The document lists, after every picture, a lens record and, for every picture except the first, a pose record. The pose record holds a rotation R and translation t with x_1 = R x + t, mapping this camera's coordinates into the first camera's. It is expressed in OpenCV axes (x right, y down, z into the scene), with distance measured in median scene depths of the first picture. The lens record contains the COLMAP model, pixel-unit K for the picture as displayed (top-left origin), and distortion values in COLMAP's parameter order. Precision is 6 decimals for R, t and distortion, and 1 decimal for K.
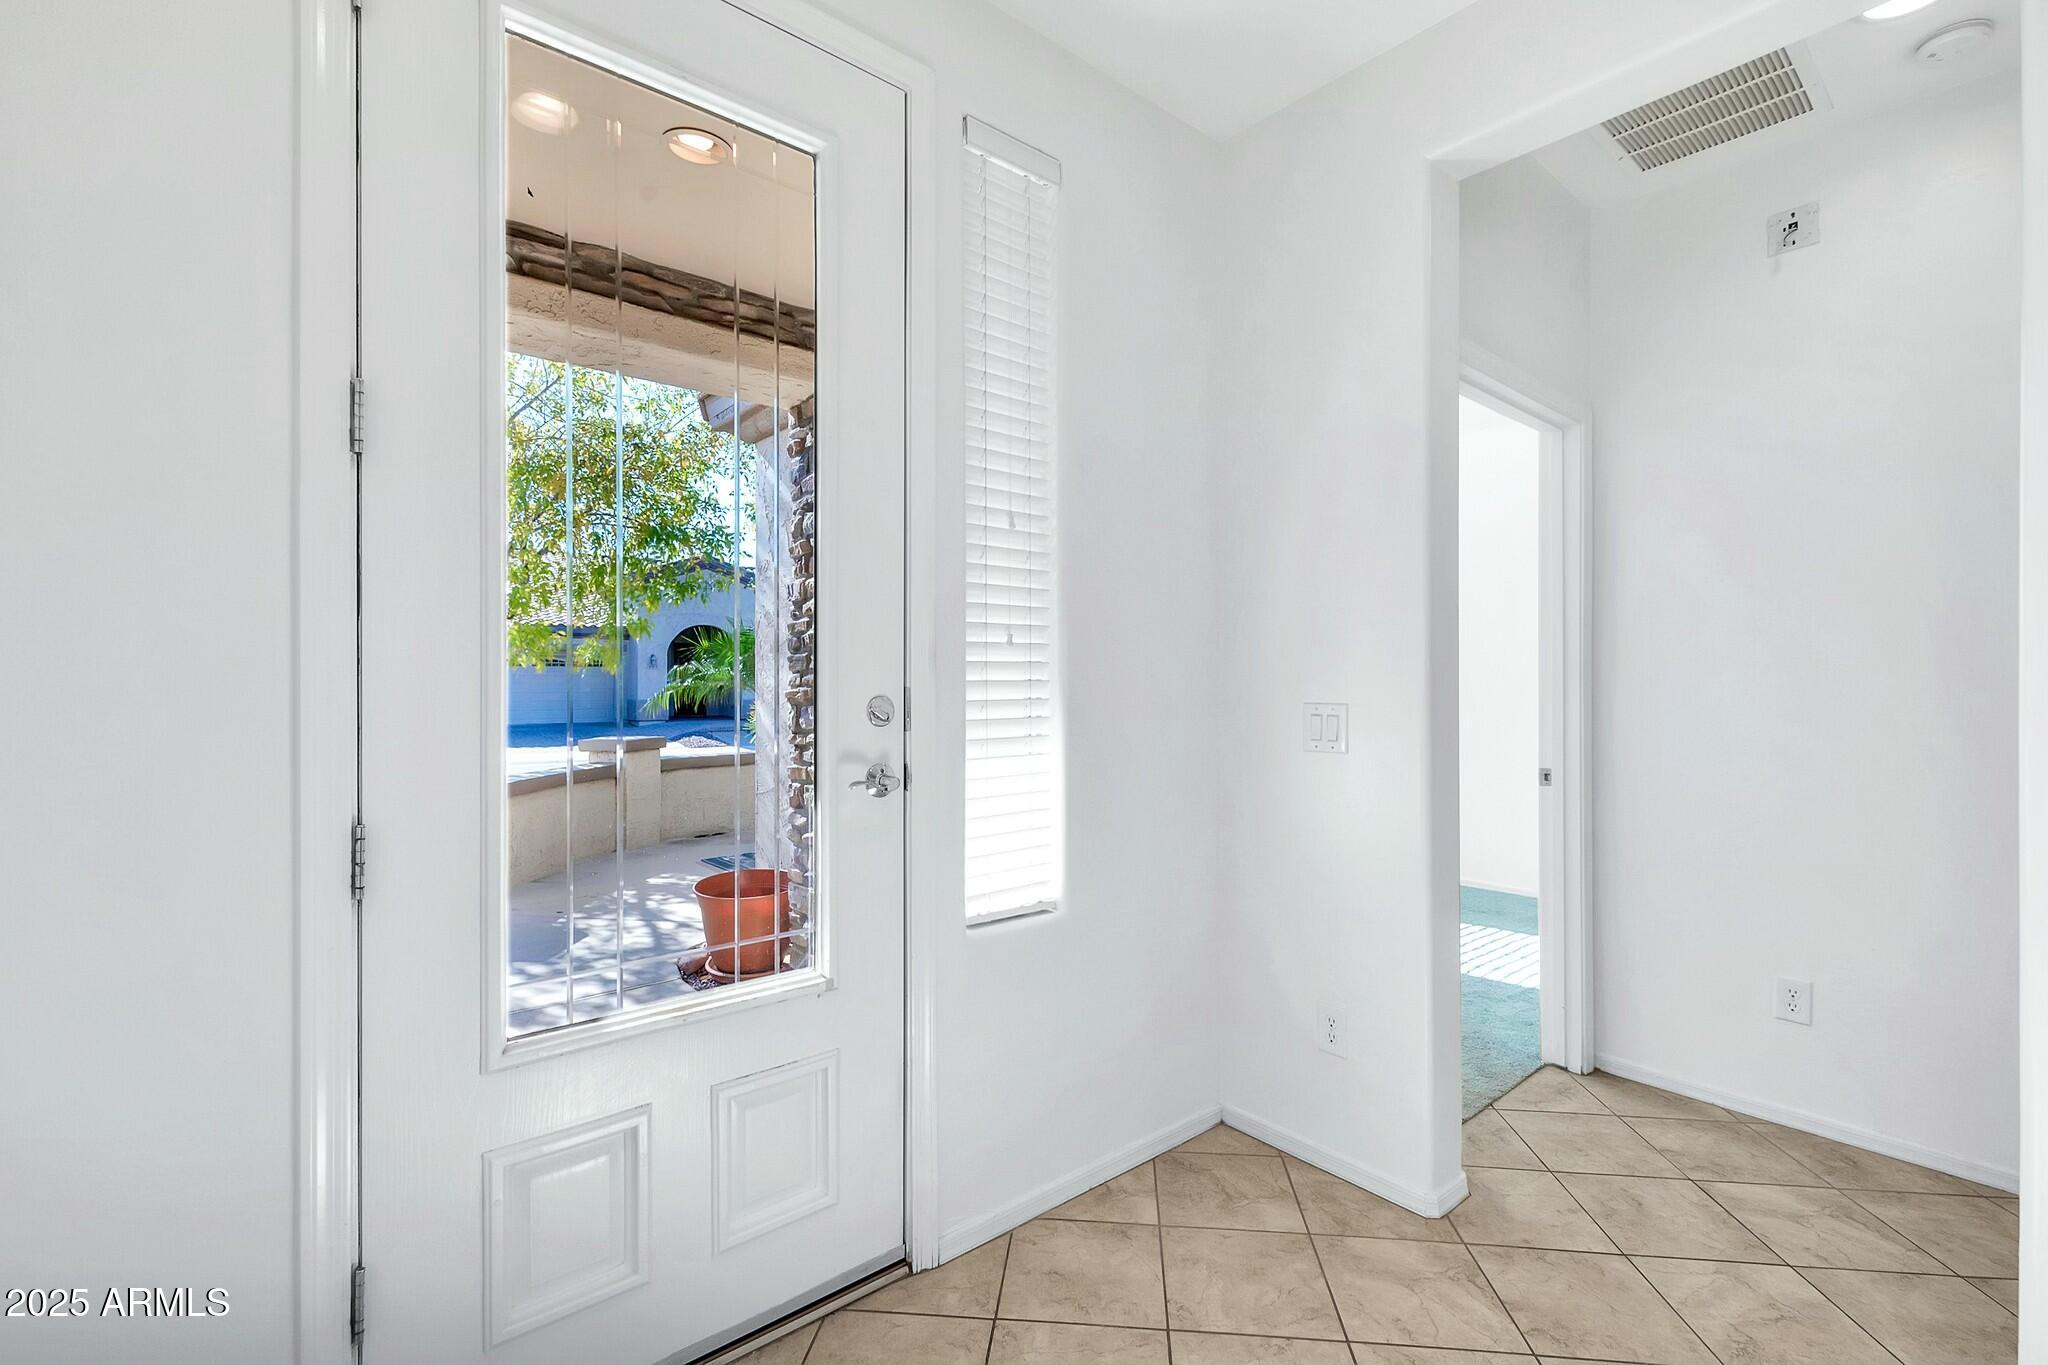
lens RADIAL K [[892.9, 0, 1021.3], [0, 892.9, 690.4], [0, 0, 1]] dist [0.002077, -0.000278]
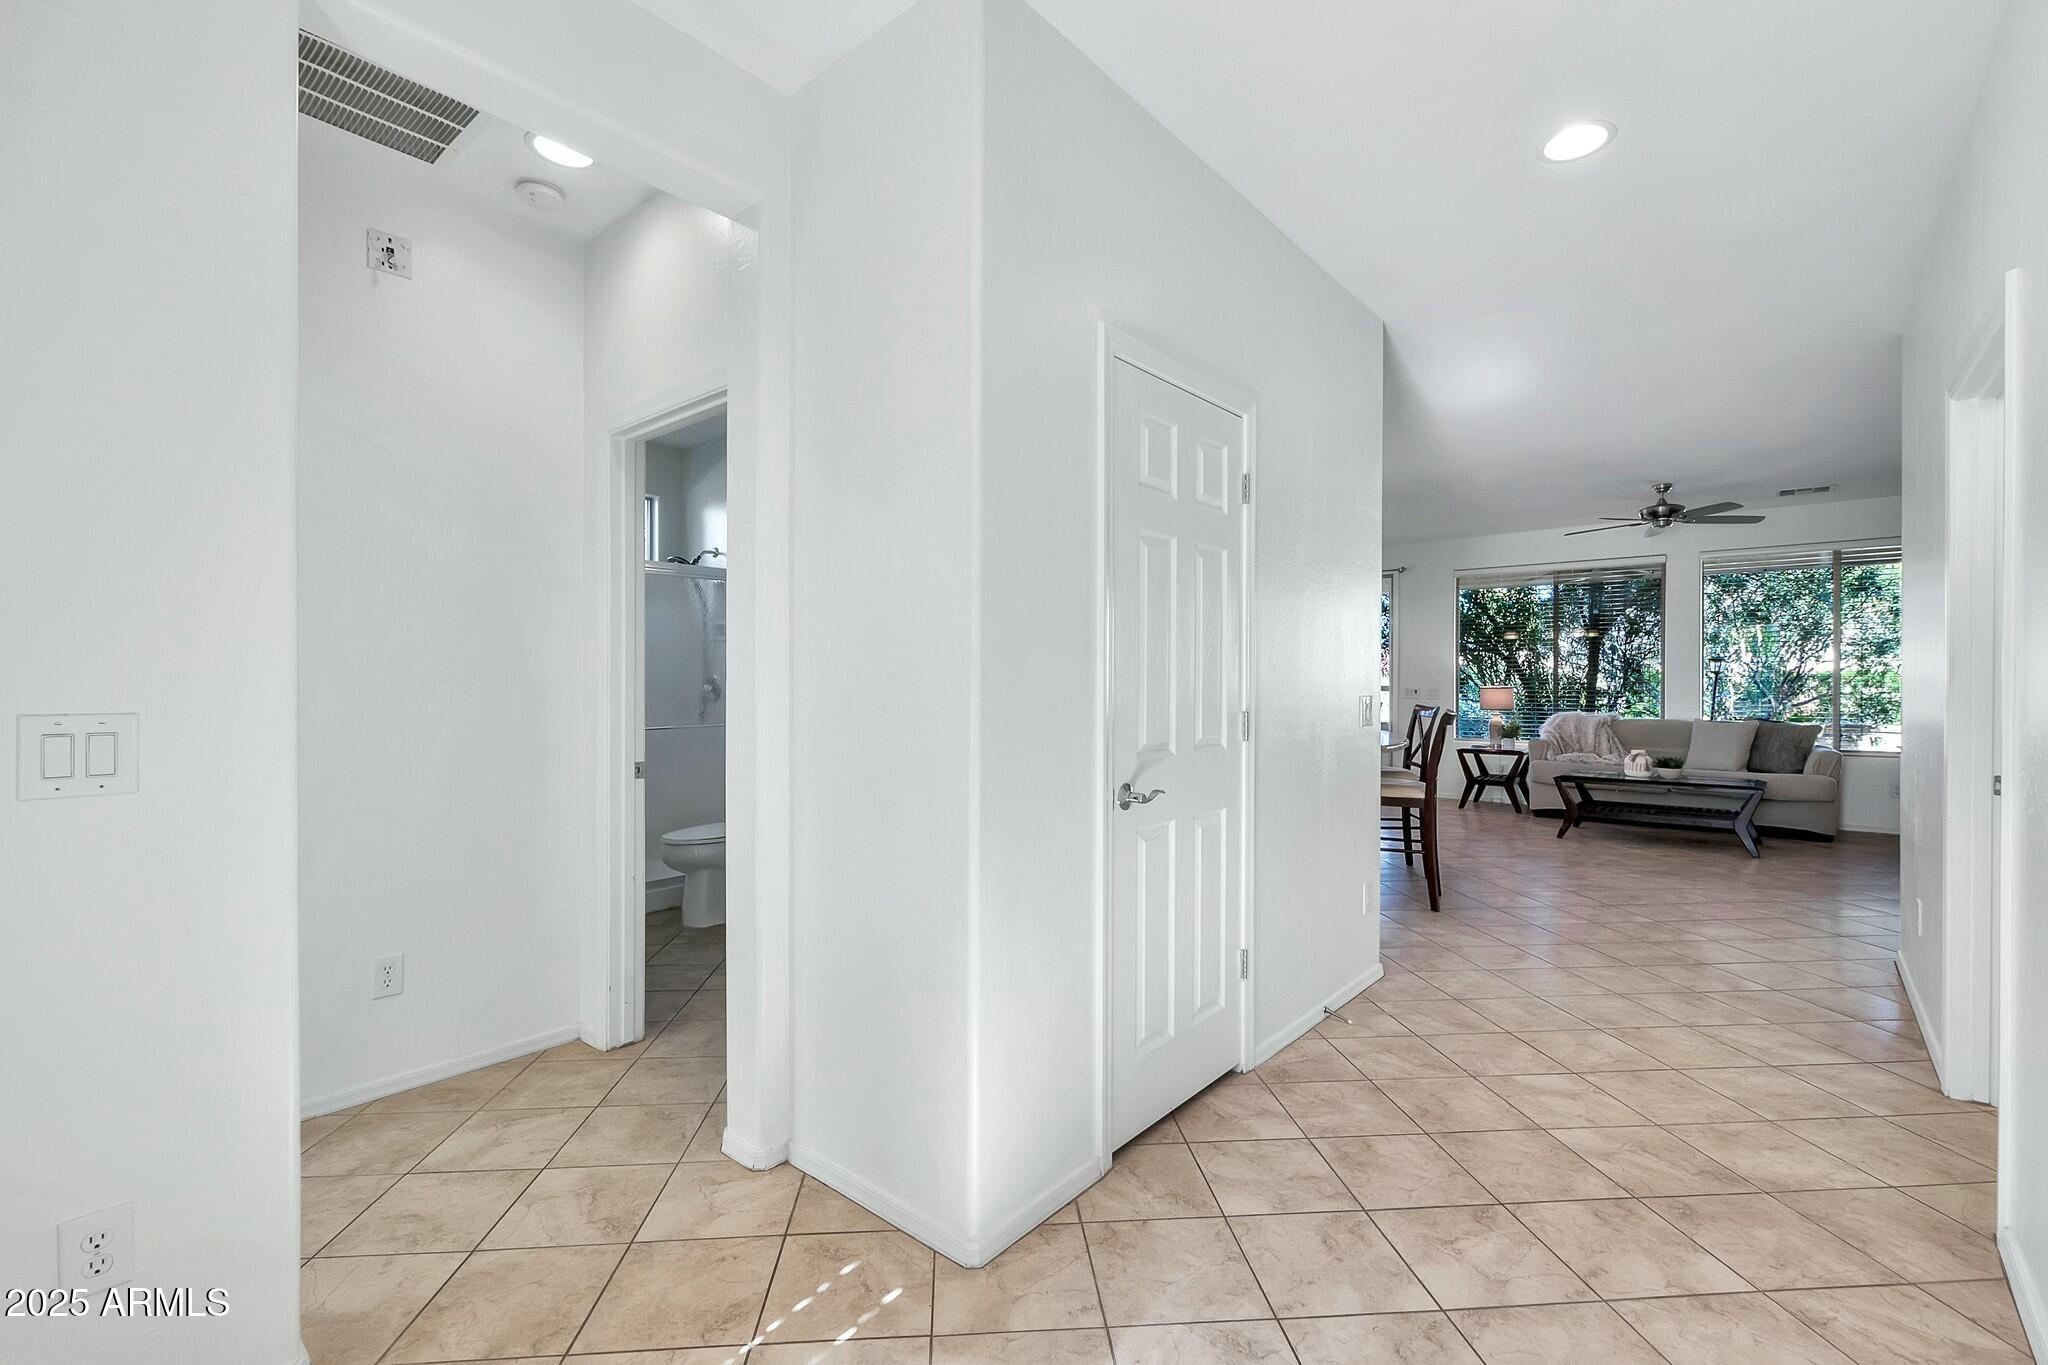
lens RADIAL K [[892.9, 0, 1016.5], [0, 892.9, 704.3], [0, 0, 1]] dist [0.002077, -0.000278]
pose [[-0.179648, -0.021015, 0.983507, -0.340837], [-0.007572, 0.999772, 0.019979, -0.008253], [-0.983702, -0.003858, -0.179766, 0.478015]]
